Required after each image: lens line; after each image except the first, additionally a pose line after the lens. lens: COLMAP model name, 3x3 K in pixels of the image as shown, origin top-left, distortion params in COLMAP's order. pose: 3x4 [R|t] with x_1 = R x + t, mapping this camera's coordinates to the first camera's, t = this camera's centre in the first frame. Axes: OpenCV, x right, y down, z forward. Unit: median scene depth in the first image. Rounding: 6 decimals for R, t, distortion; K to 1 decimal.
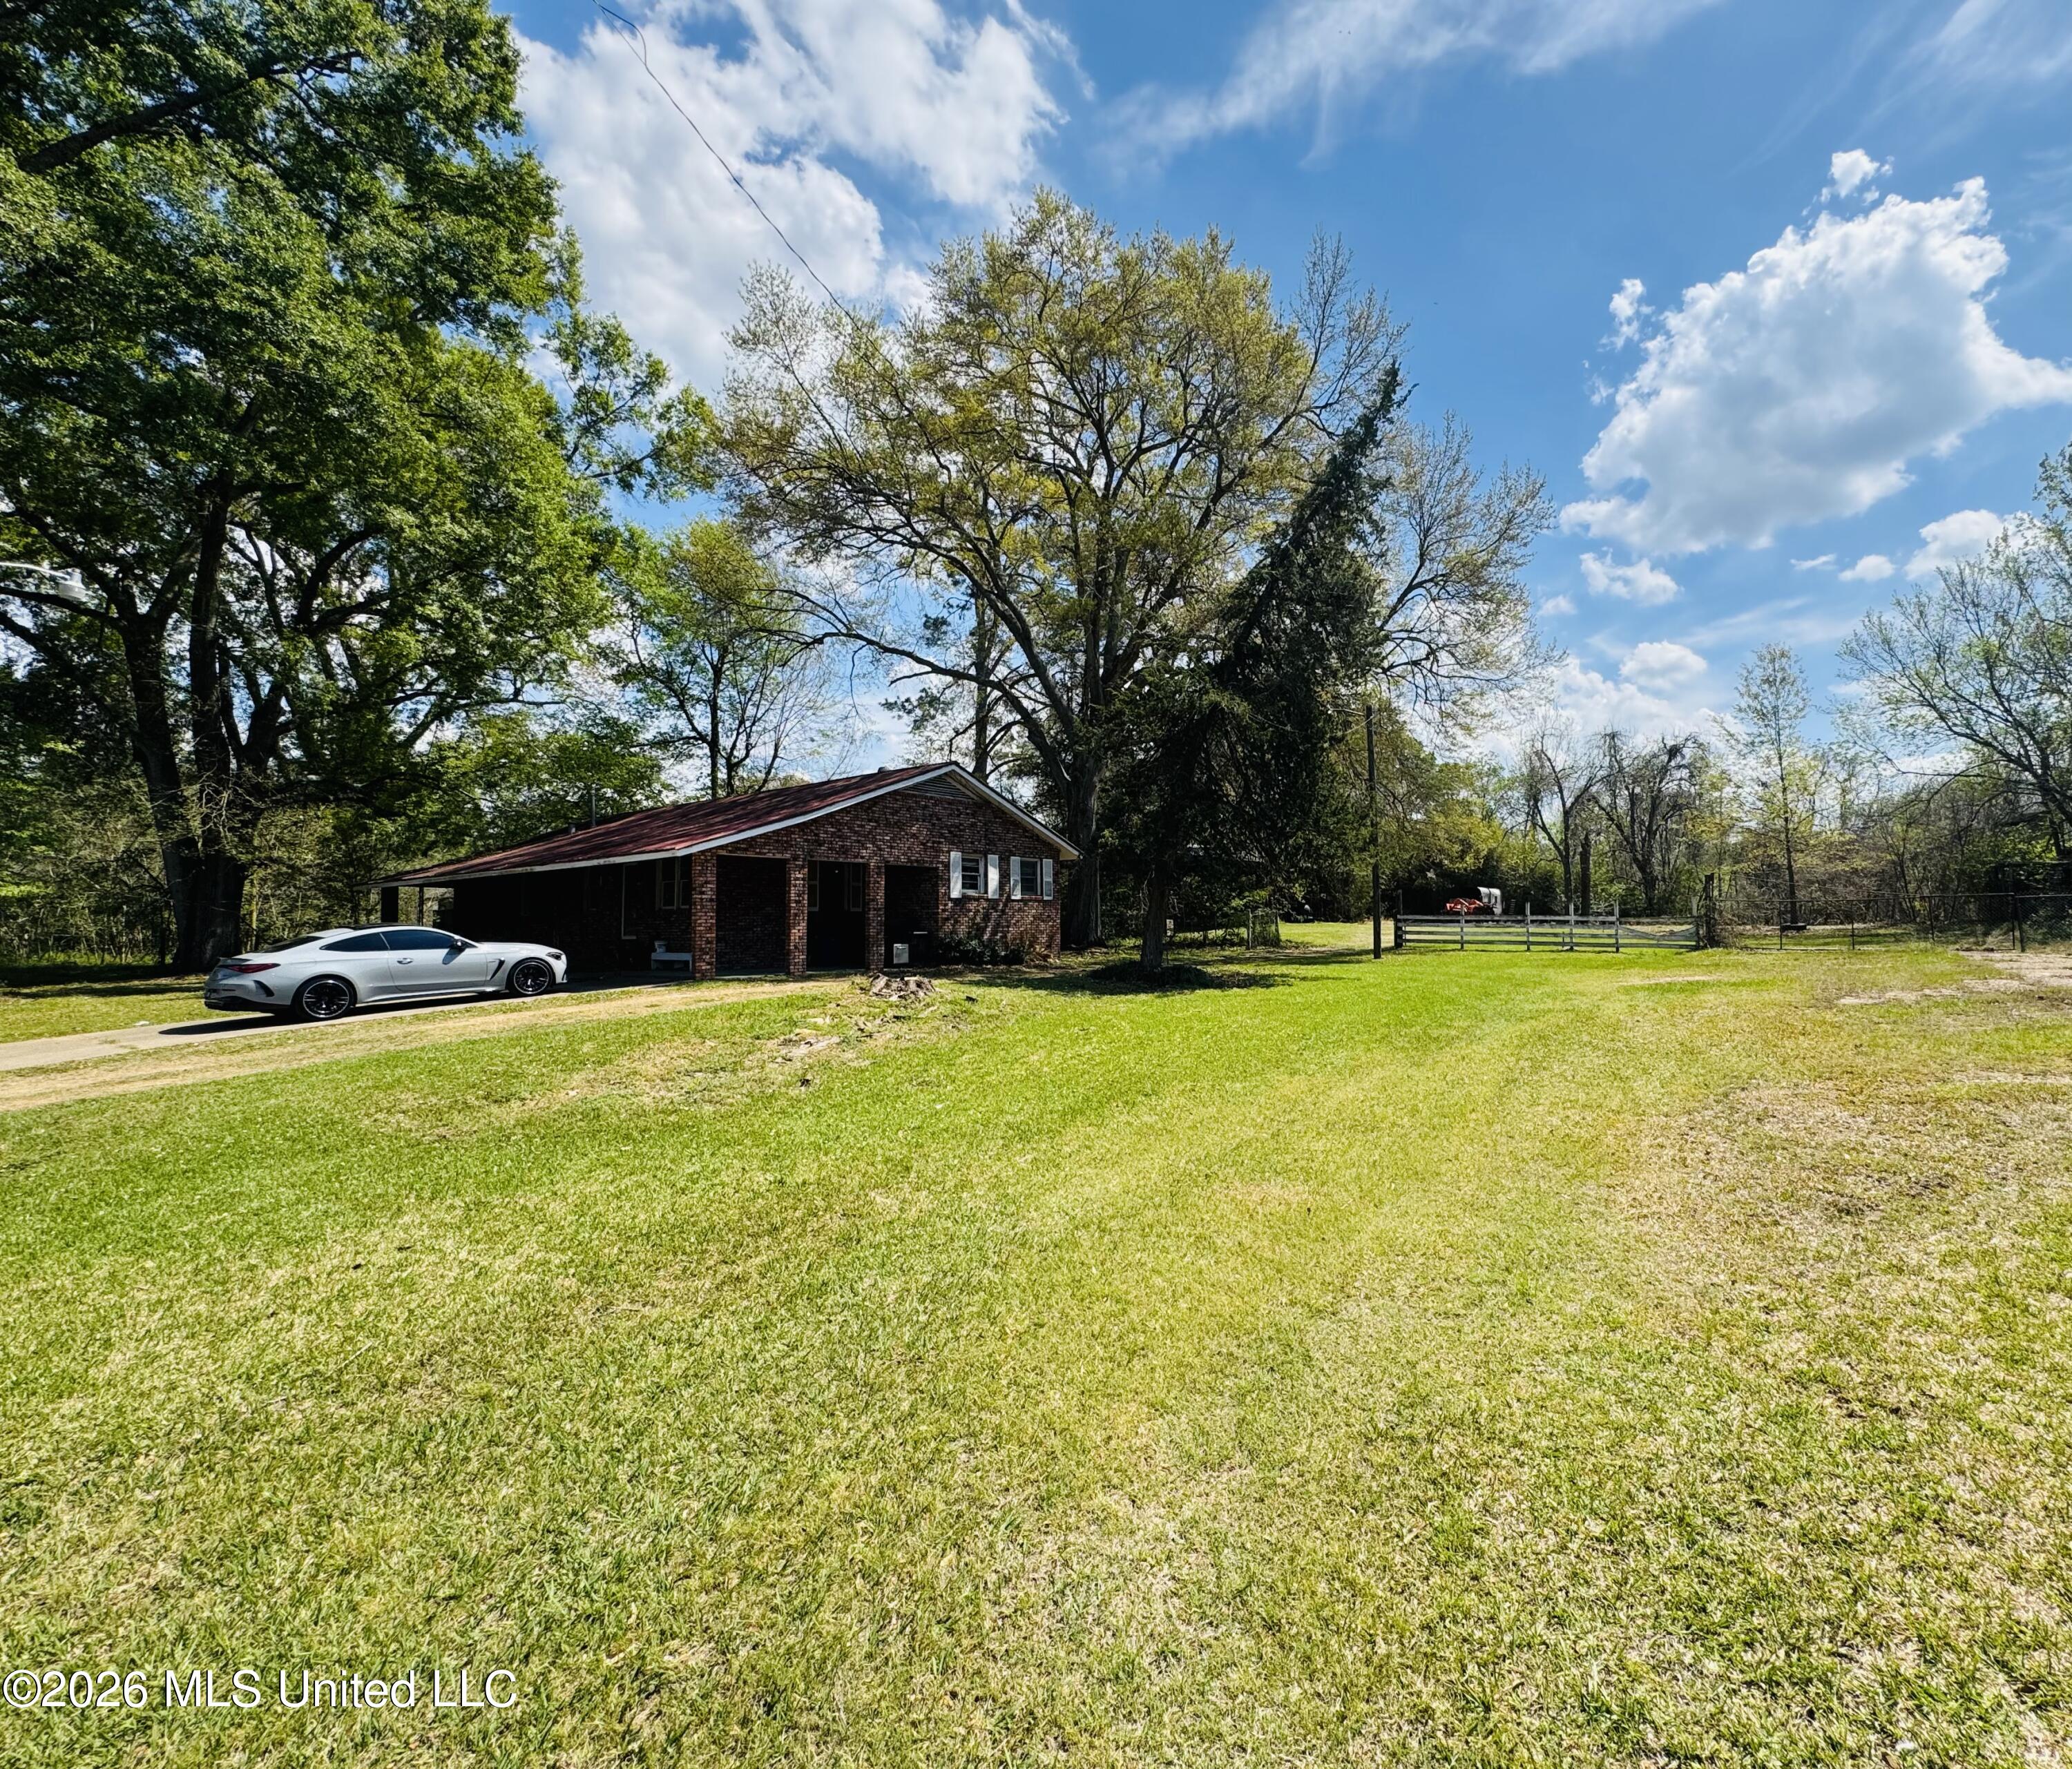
lens RADIAL K [[944.6, 0, 1176.3], [0, 944.6, 890.0], [0, 0, 1]] dist [0.002679, -0.000063]
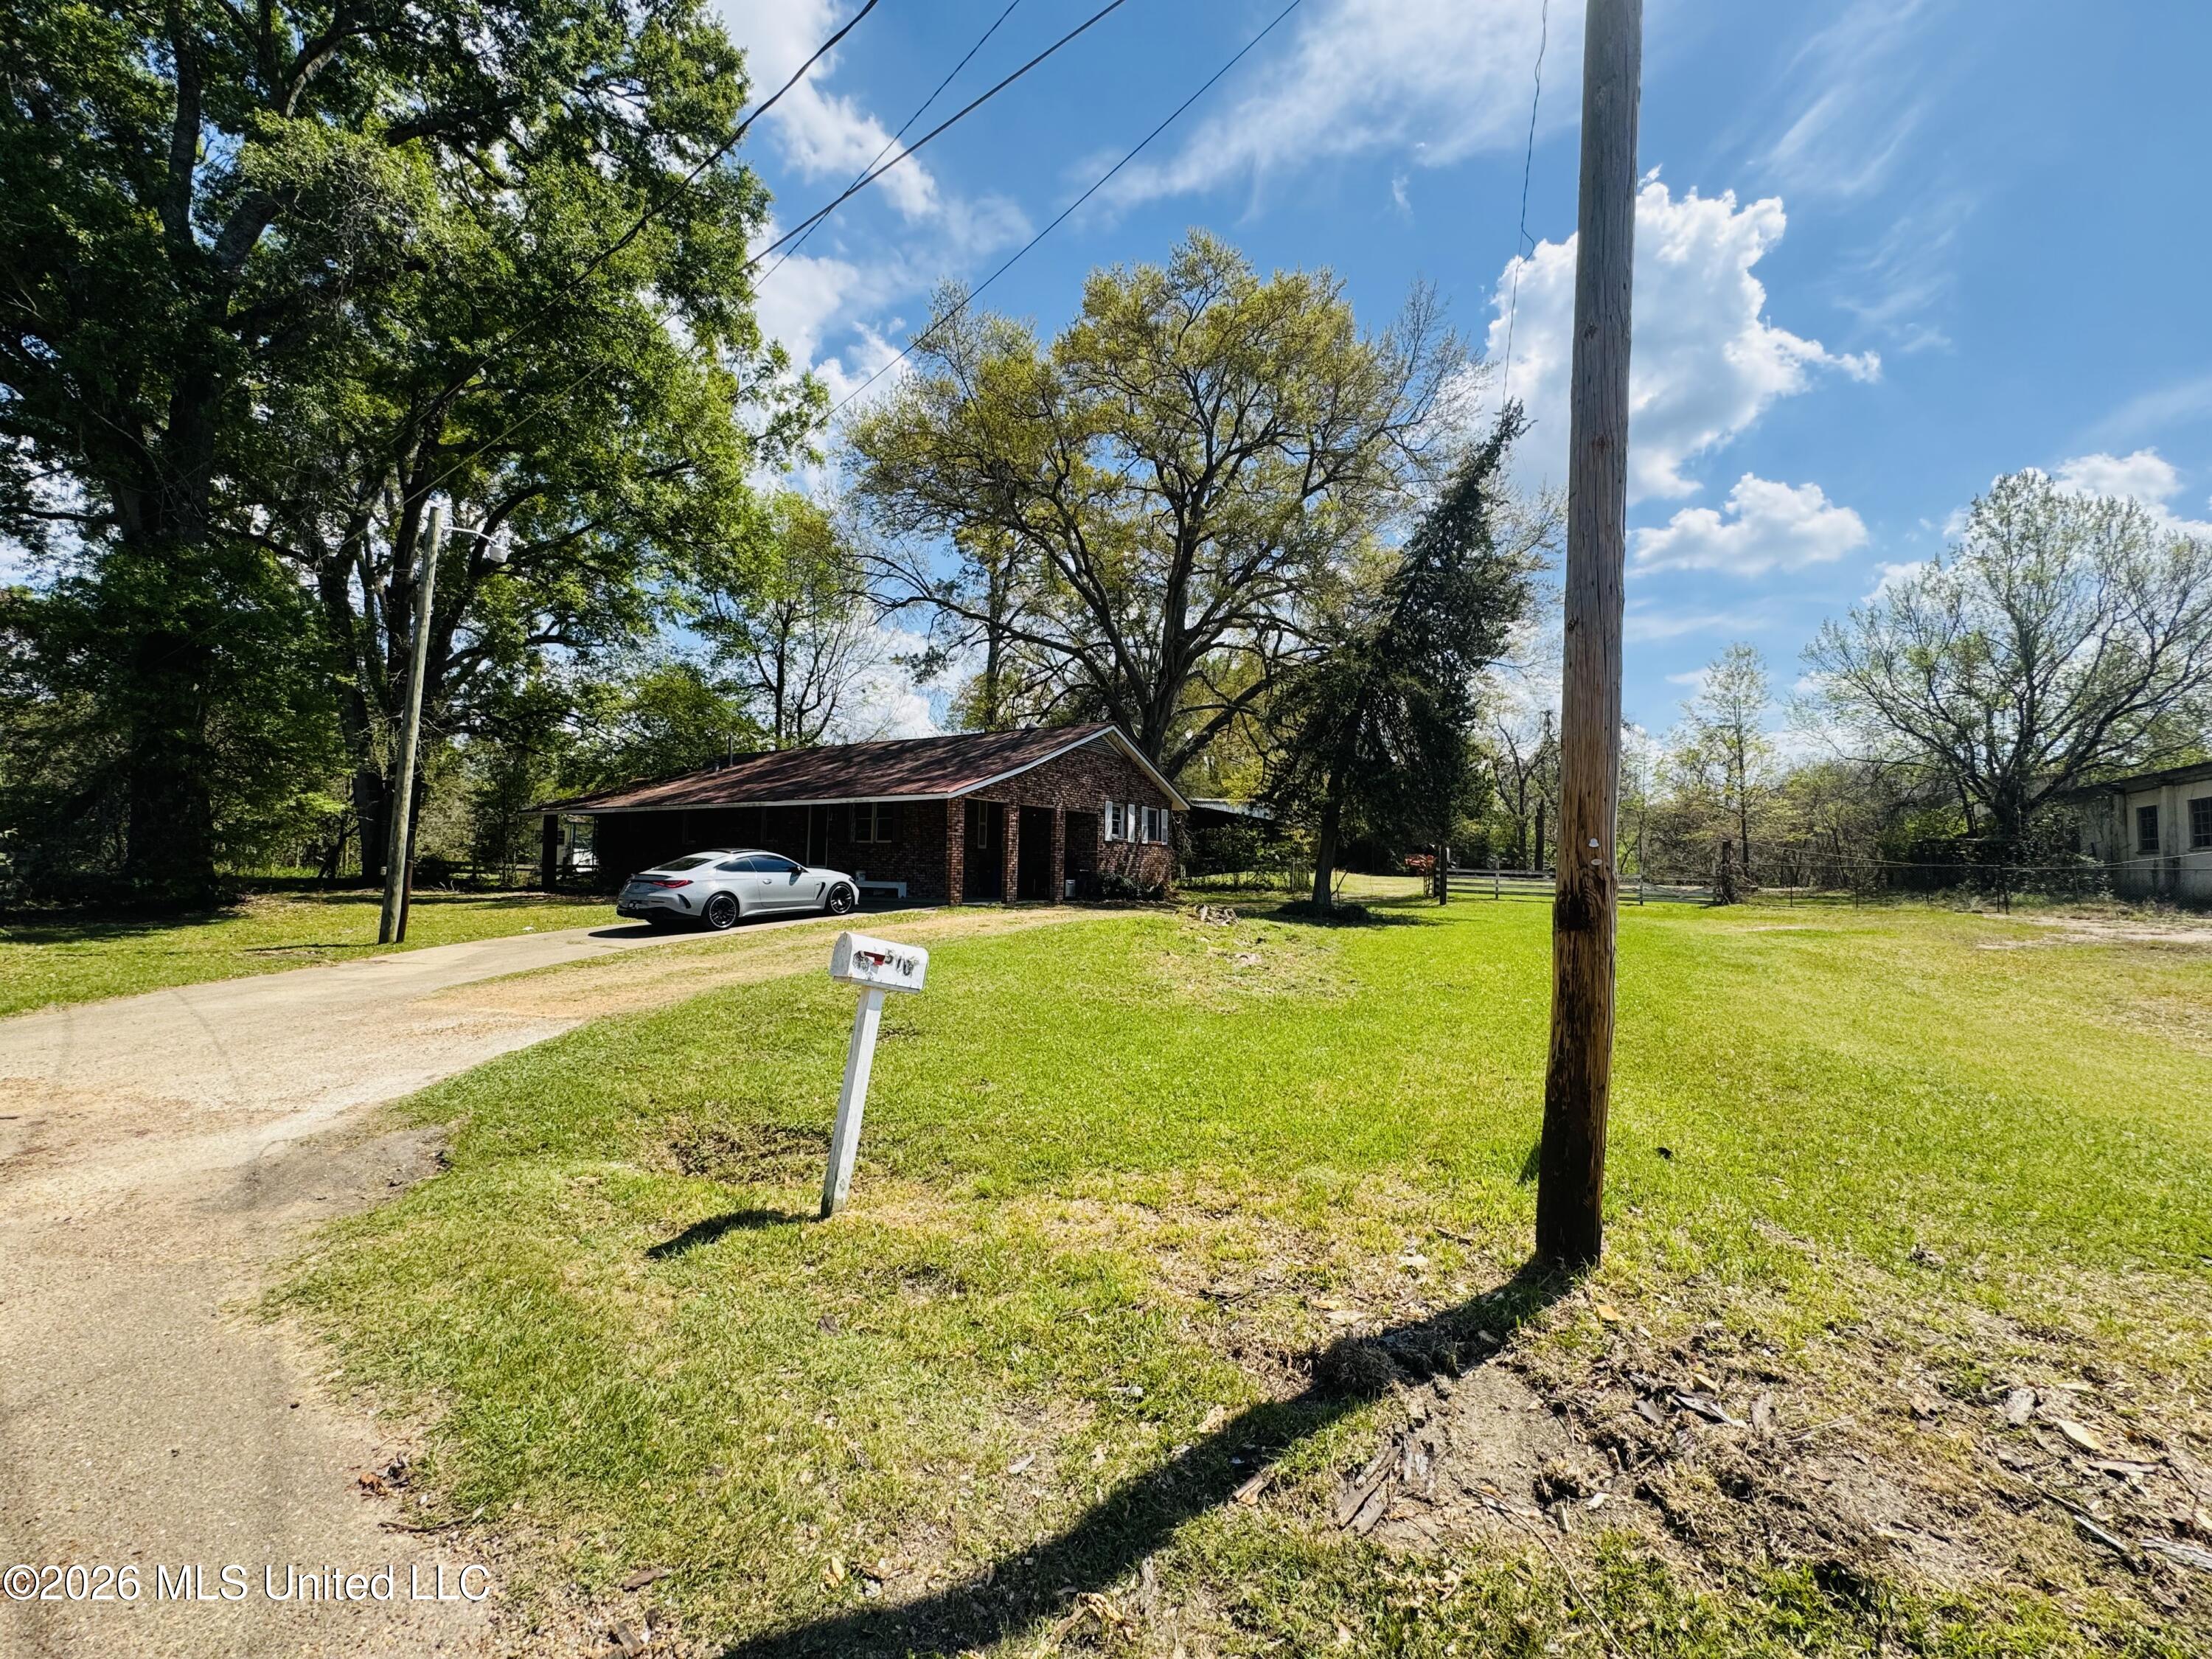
lens RADIAL K [[885.4, 0, 1109.2], [0, 885.4, 824.7], [0, 0, 1]] dist [0.006860, 0.000088]
pose [[0.998343, 0.032928, 0.047192, -0.253113], [-0.032248, 0.999366, -0.015109, 0.004307], [-0.047659, 0.013562, 0.998772, -0.067993]]
